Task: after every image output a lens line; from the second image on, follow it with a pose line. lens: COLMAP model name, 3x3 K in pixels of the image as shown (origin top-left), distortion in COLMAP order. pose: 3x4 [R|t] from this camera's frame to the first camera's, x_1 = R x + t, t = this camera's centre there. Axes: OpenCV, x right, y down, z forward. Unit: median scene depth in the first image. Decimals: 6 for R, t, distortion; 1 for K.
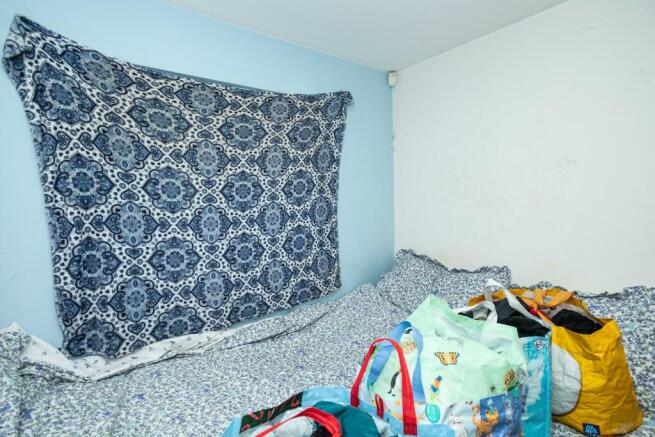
lens RADIAL K [[315.9, 0, 326.8], [0, 315.9, 219.8], [0, 0, 1]] dist [-0.034086, 0.017297]
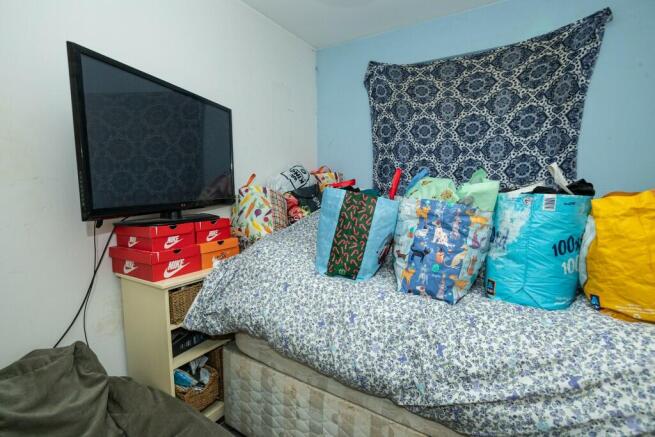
lens RADIAL K [[315.9, 0, 327.1], [0, 315.9, 218.1], [0, 0, 1]] dist [-0.034086, 0.017297]
pose [[0.370022, 0.117055, -0.921619, 0.863111], [-0.074196, 0.992585, 0.096279, 0.228257], [0.926056, 0.032755, 0.375963, -0.114791]]
